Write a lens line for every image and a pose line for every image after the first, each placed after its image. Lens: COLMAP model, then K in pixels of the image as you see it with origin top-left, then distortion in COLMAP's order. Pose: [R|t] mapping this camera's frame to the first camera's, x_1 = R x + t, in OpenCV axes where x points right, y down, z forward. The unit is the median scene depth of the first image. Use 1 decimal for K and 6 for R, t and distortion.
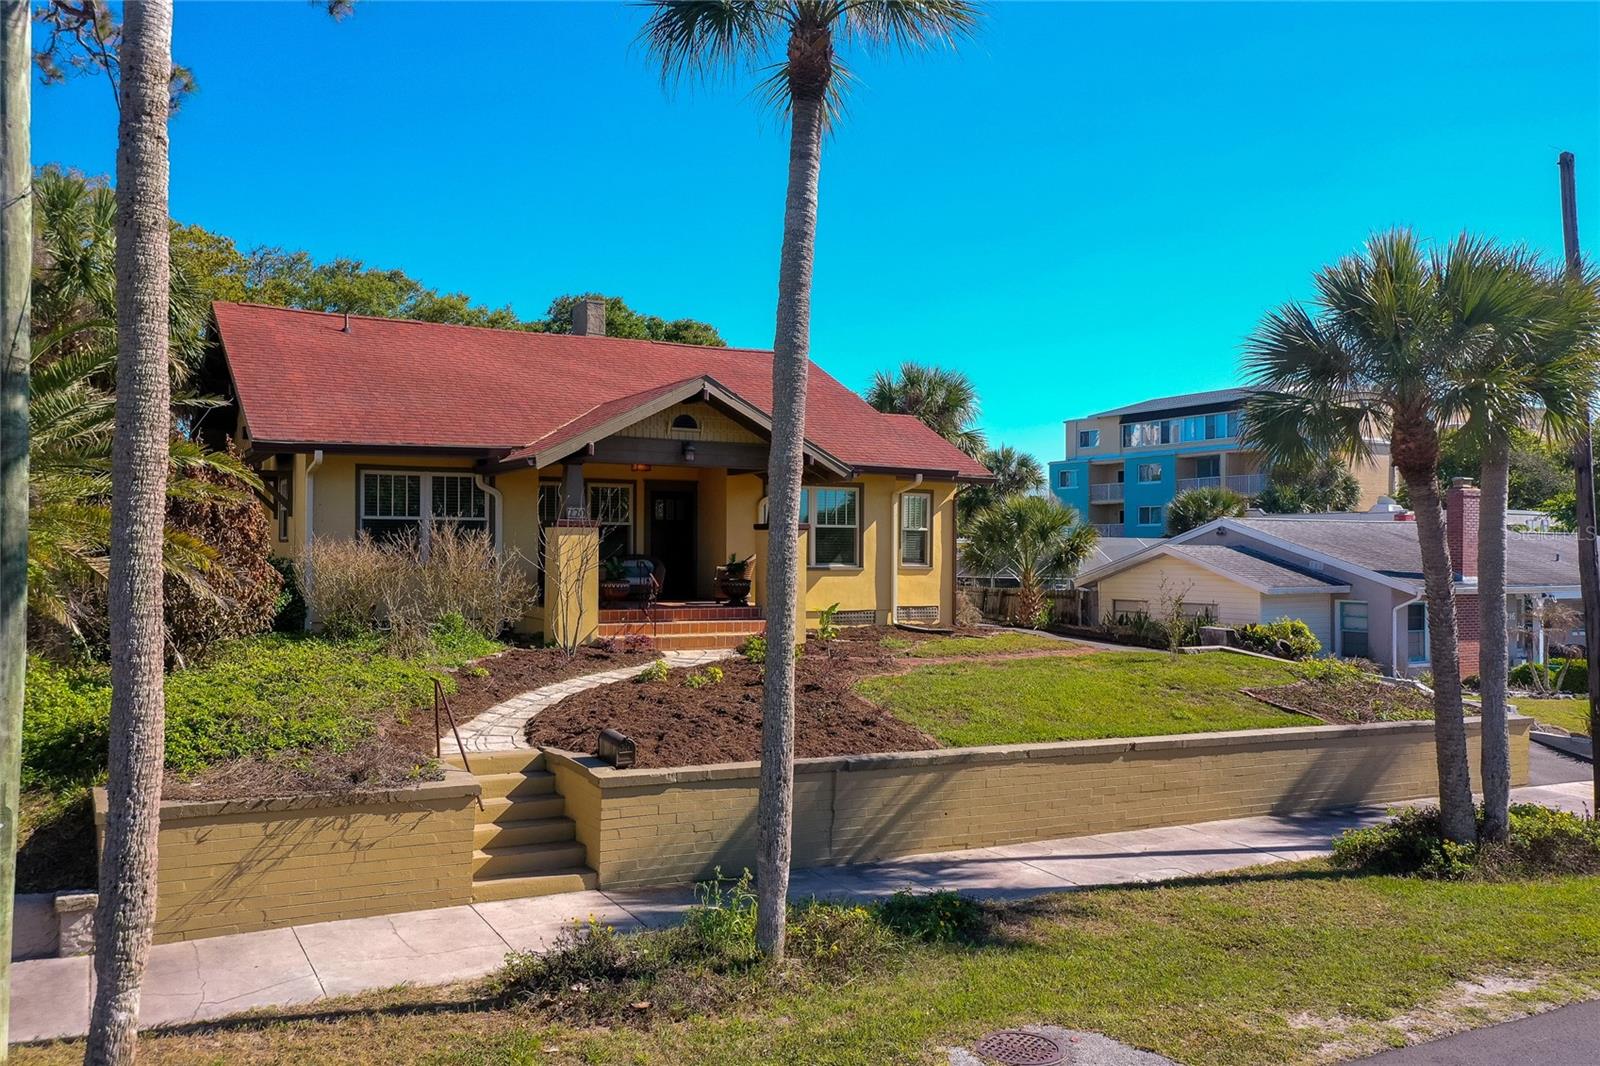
lens RADIAL K [[1276.6, 0, 800.0], [0, 1276.6, 533.0], [0, 0, 1]] dist [0.015317, 0.038342]
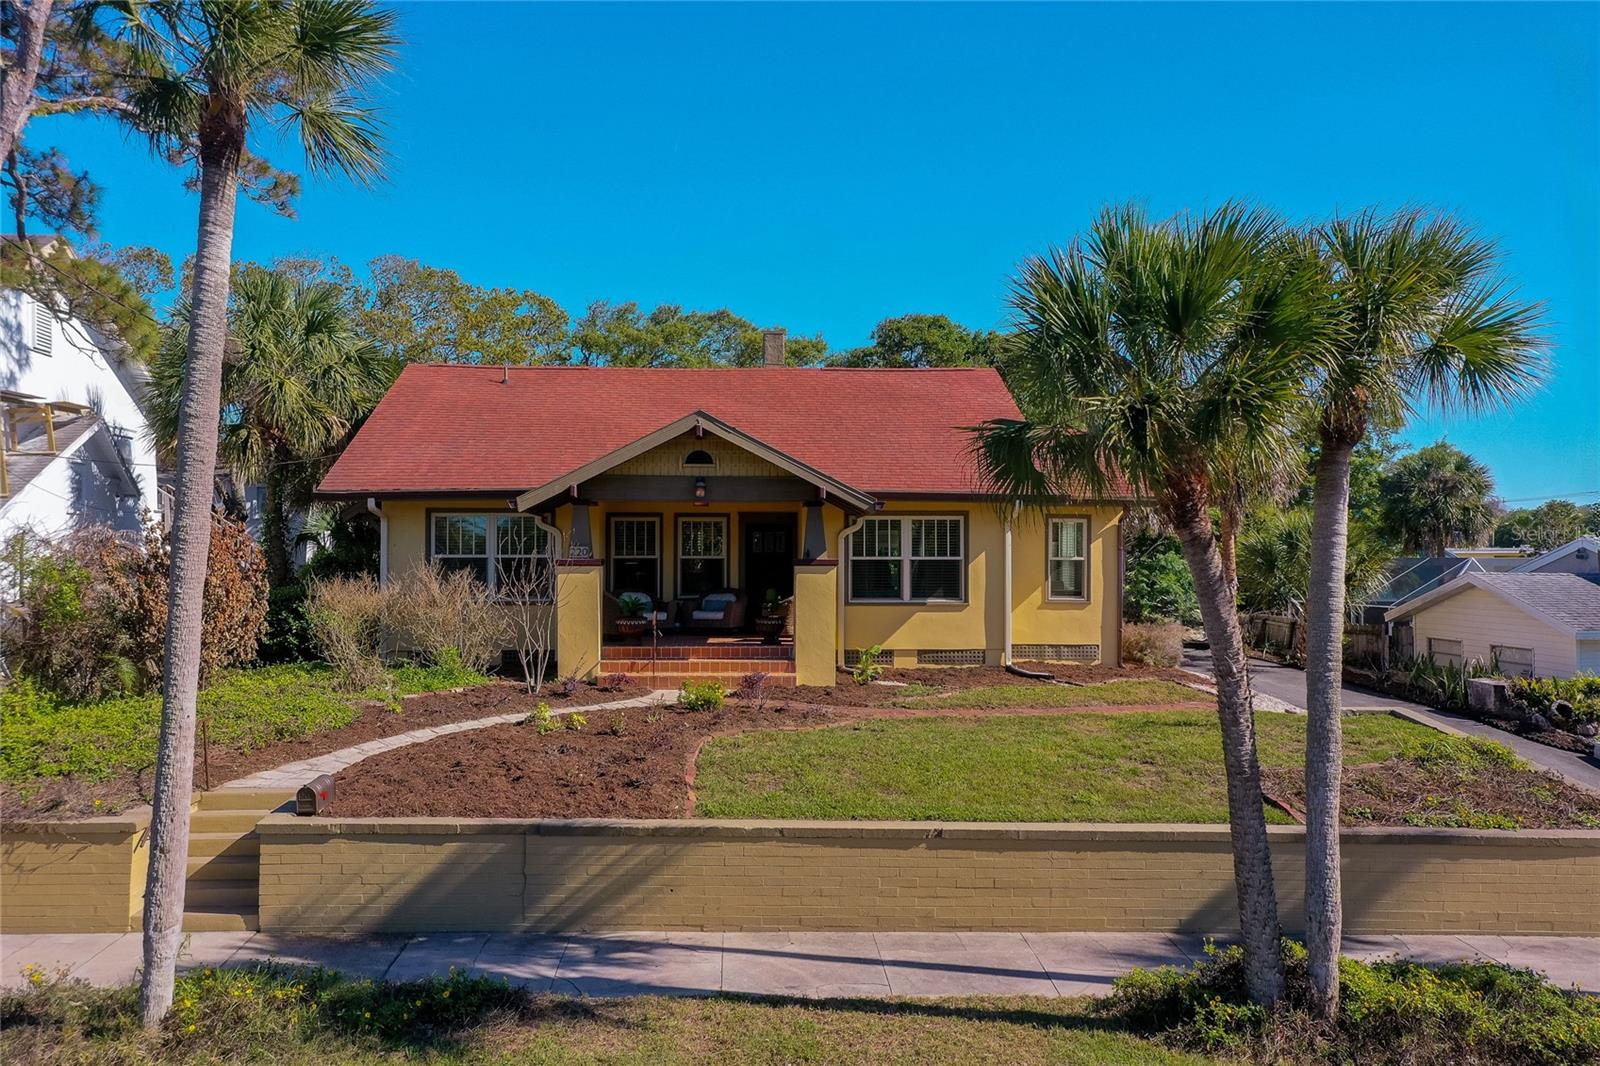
lens RADIAL K [[1276.6, 0, 800.0], [0, 1276.6, 533.0], [0, 0, 1]] dist [0.015317, 0.038342]
pose [[0.899231, -0.012173, -0.437305, 0.435125], [0.009225, 0.999918, -0.008864, -0.020352], [0.437377, 0.003937, 0.899270, 0.153570]]
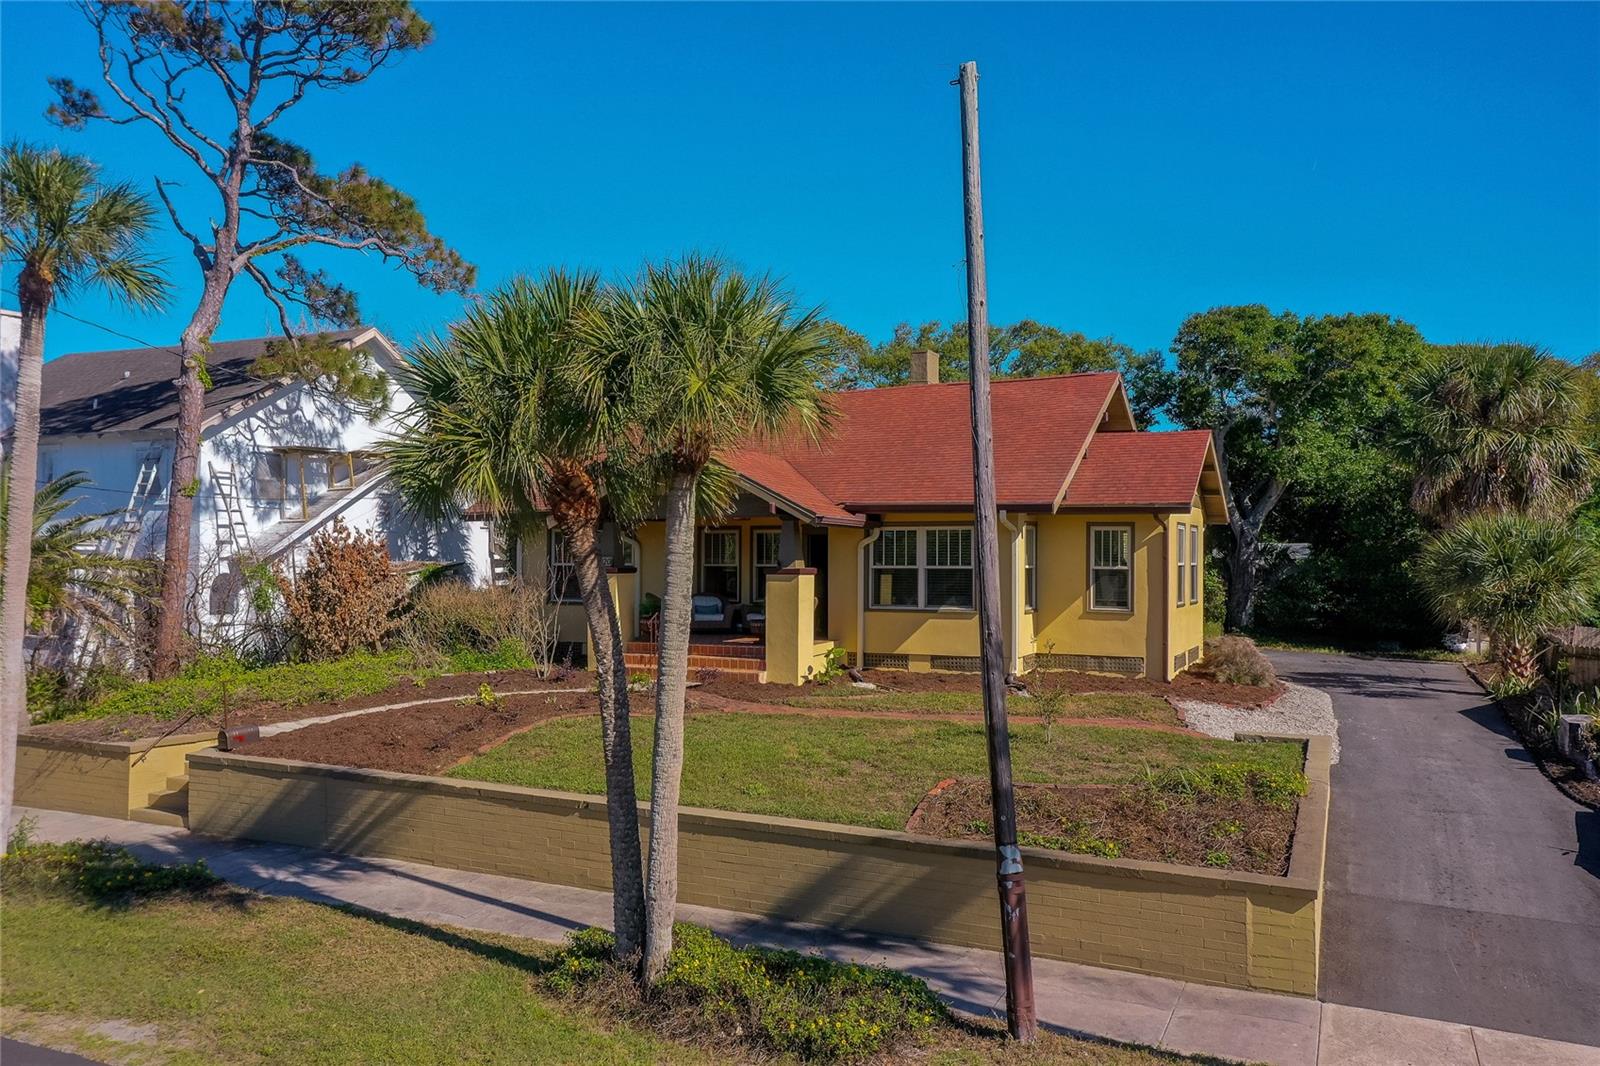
lens RADIAL K [[1256.9, 0, 770.2], [0, 1256.9, 540.5], [0, 0, 1]] dist [0.030715, 0.008510]
pose [[0.584784, -0.016176, -0.811028, 0.900680], [0.012232, 0.999863, -0.011122, -0.020553], [0.811097, -0.003417, 0.584902, 0.427584]]
